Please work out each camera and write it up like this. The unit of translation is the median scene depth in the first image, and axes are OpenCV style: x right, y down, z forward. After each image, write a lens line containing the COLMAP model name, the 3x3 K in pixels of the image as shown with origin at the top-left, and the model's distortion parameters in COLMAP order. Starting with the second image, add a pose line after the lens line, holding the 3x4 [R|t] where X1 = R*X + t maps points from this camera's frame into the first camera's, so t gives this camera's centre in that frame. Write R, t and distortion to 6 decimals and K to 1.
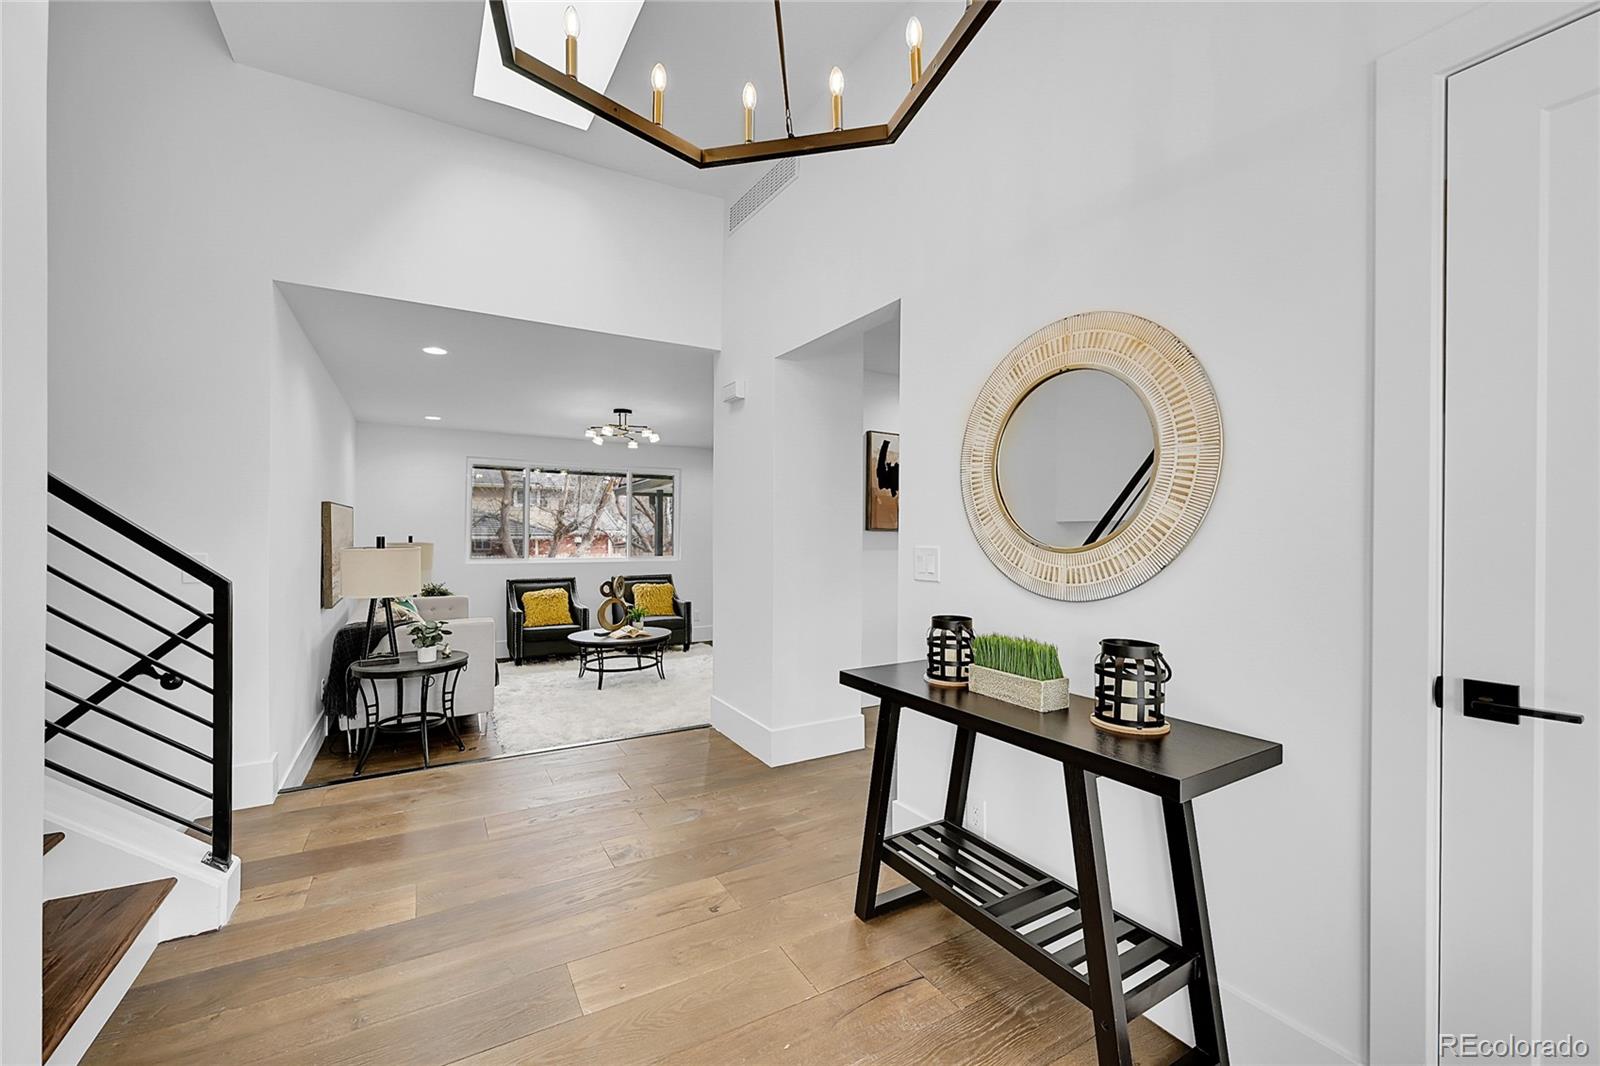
lens RADIAL K [[554.3, 0, 800.0], [0, 554.3, 533.0], [0, 0, 1]] dist [-0.000049, -0.000001]
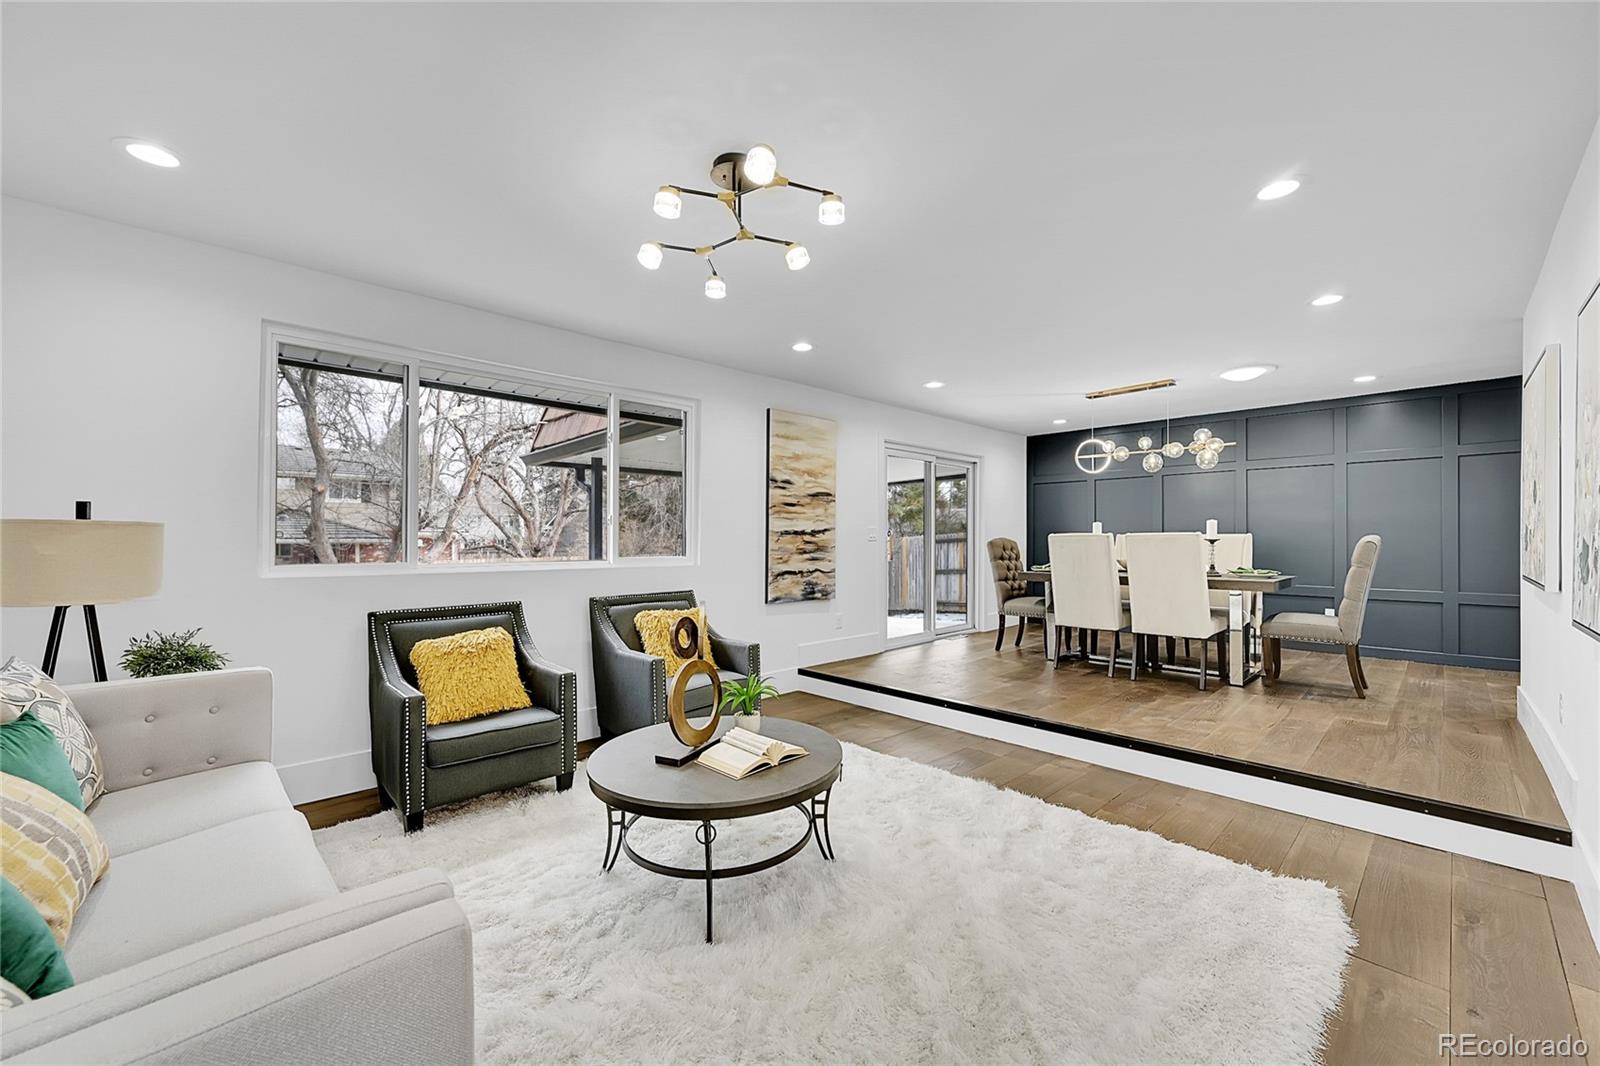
lens RADIAL K [[627.4, 0, 808.5], [0, 627.4, 532.5], [0, 0, 1]] dist [-0.003028, -0.000127]
pose [[0.983946, -0.004278, 0.178413, -0.273202], [0.004521, 0.999989, -0.000957, 0.022790], [-0.178407, 0.001749, 0.983955, 0.447594]]
